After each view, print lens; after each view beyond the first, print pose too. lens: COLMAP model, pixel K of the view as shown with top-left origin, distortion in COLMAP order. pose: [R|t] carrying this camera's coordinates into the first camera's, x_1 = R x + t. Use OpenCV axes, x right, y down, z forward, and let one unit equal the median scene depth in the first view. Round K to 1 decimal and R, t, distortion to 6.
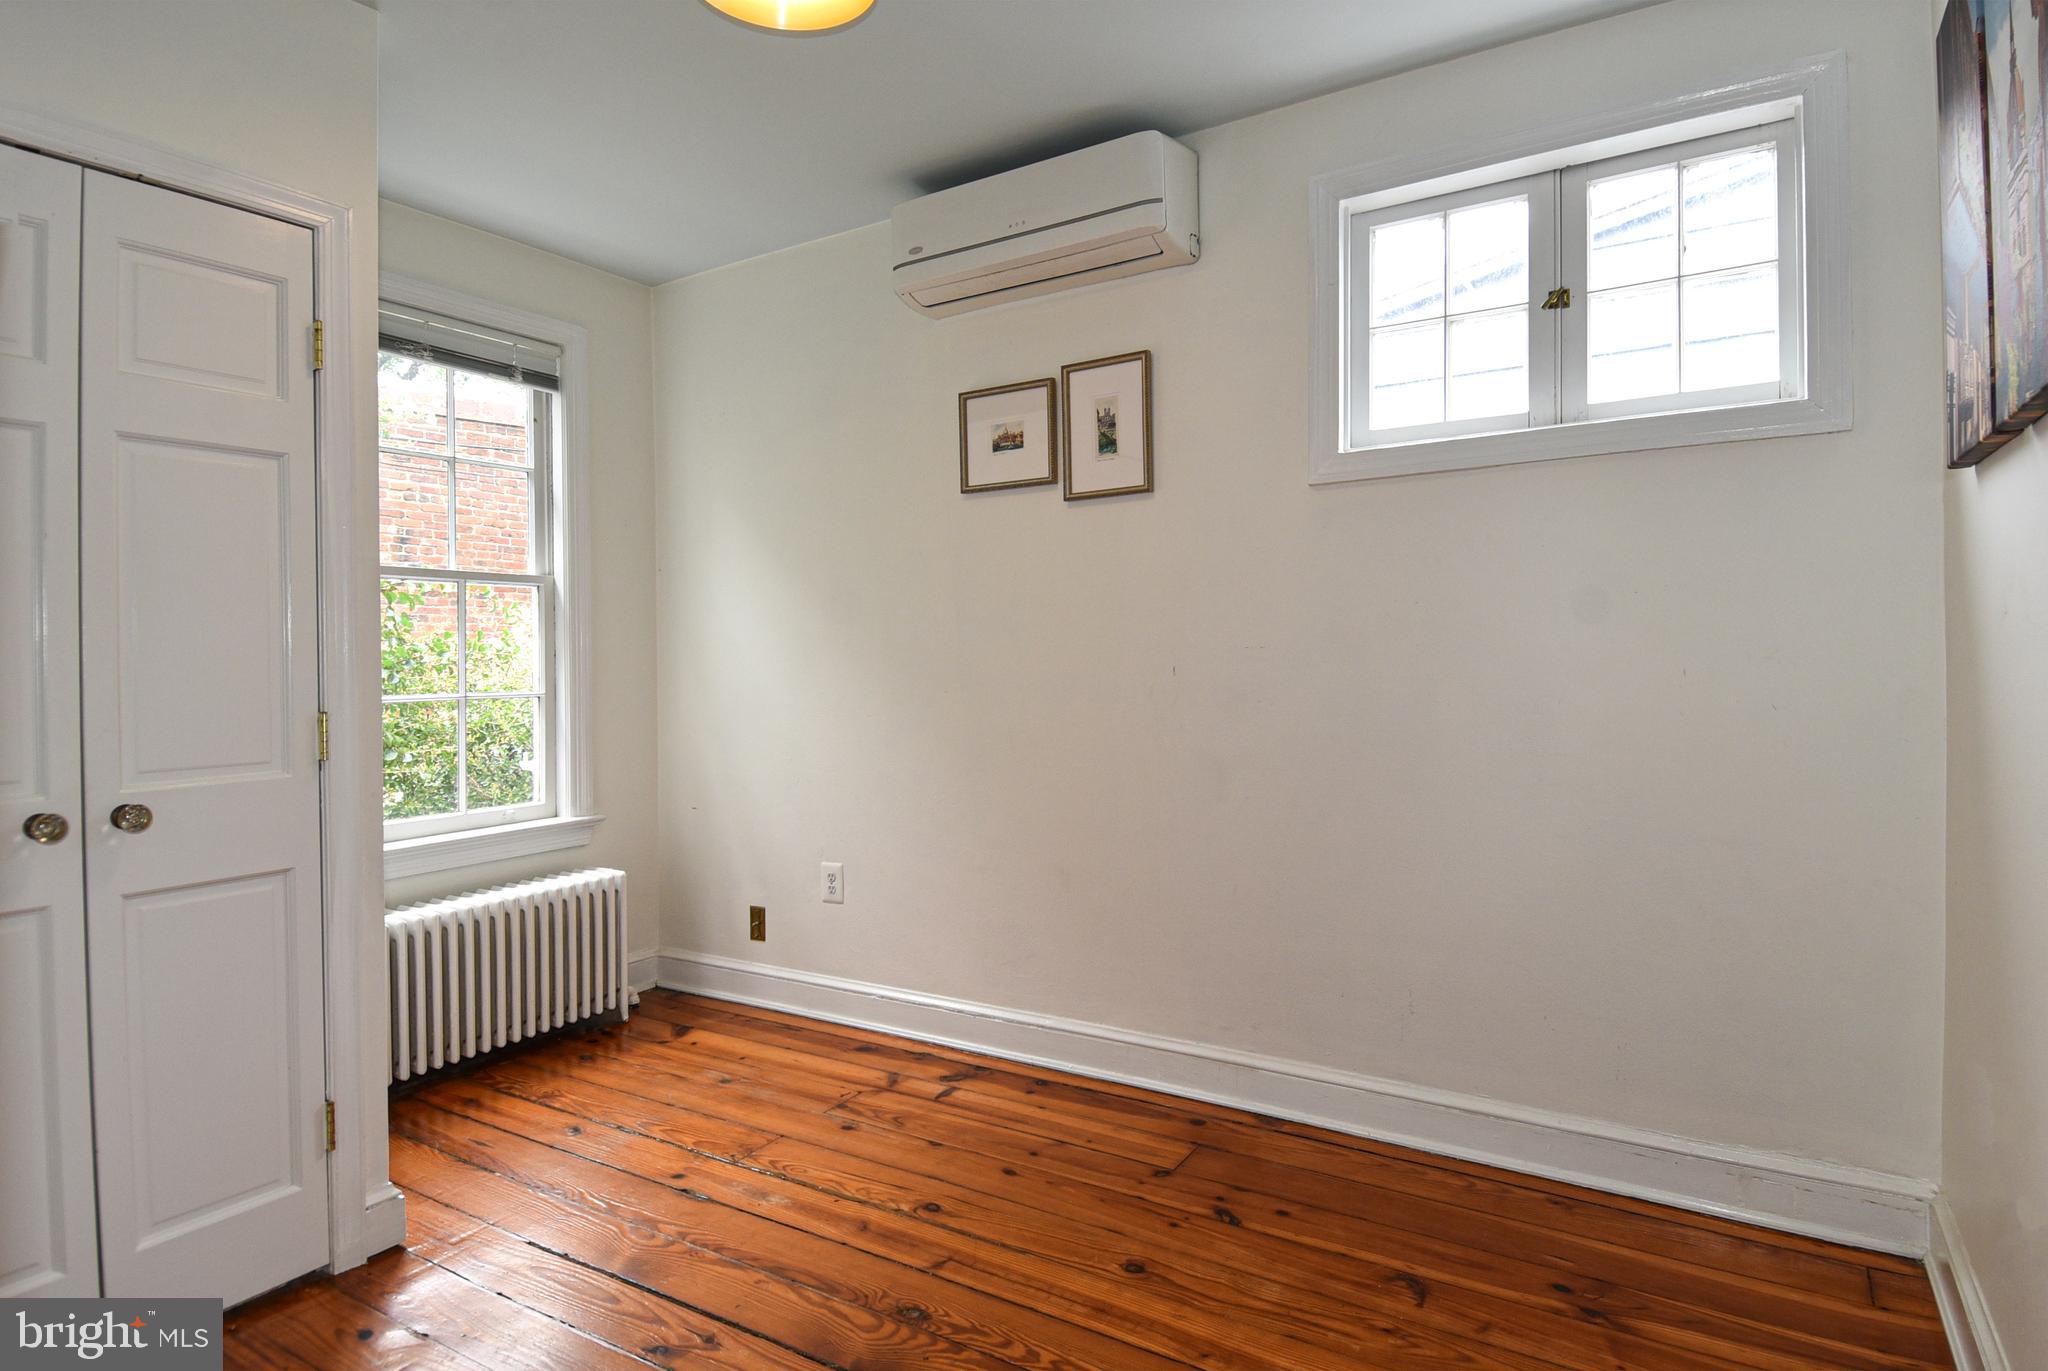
lens RADIAL K [[1145.3, 0, 1027.6], [0, 1145.3, 660.2], [0, 0, 1]] dist [-0.001486, -0.001281]
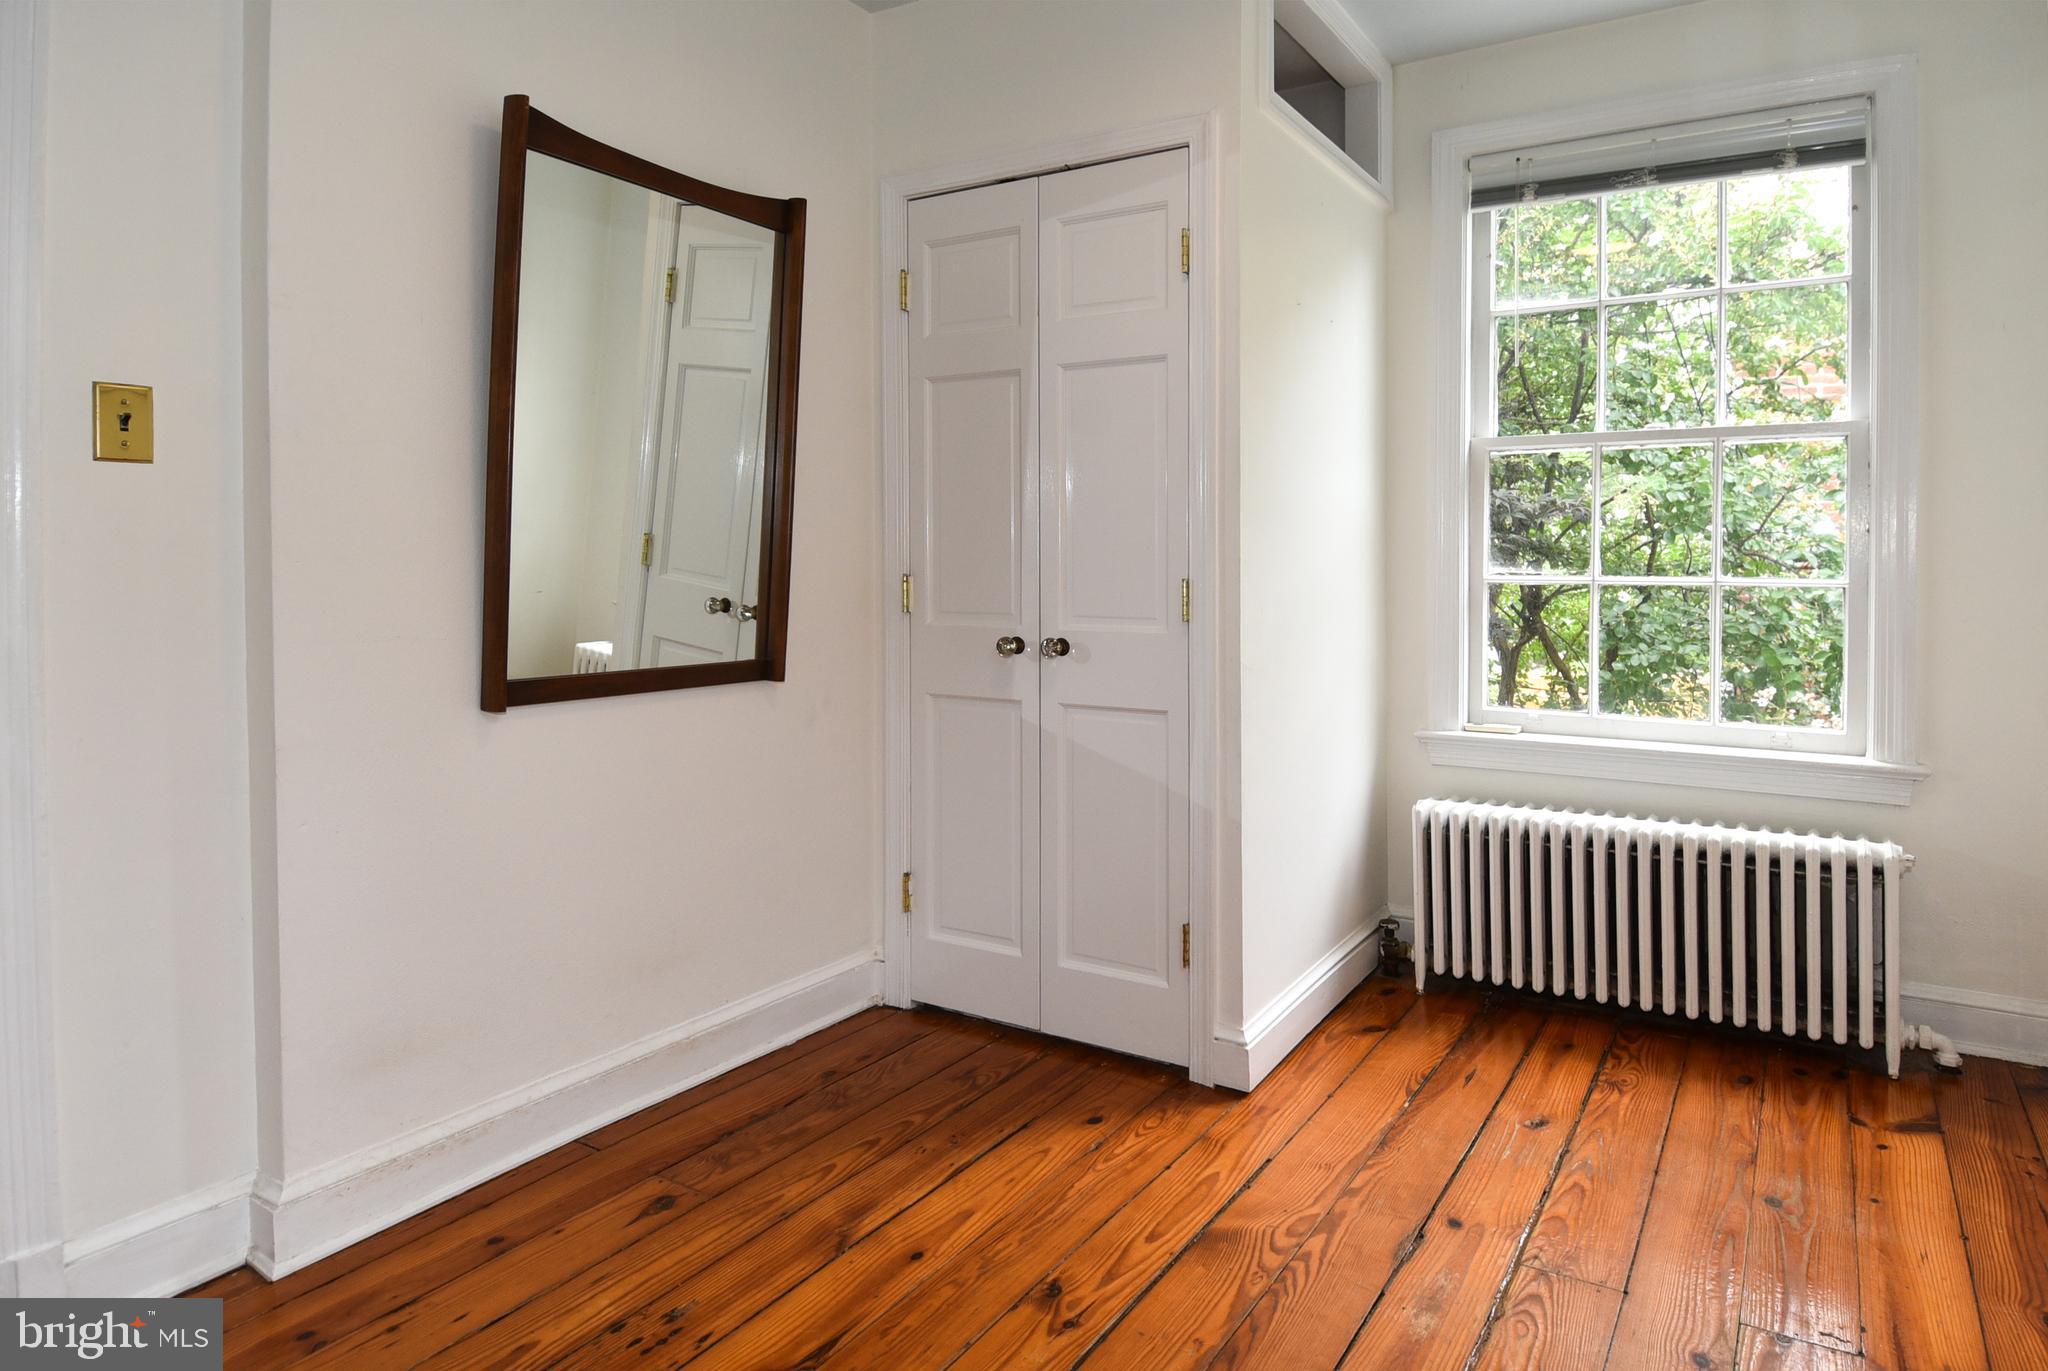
lens RADIAL K [[1095.5, 0, 1032.7], [0, 1095.5, 567.5], [0, 0, 1]] dist [0.002032, 0.000146]
pose [[0.041806, 0.031485, -0.998630, 0.317609], [-0.008933, 0.999475, 0.031138, 0.002200], [0.999086, 0.007619, 0.042065, 0.569232]]
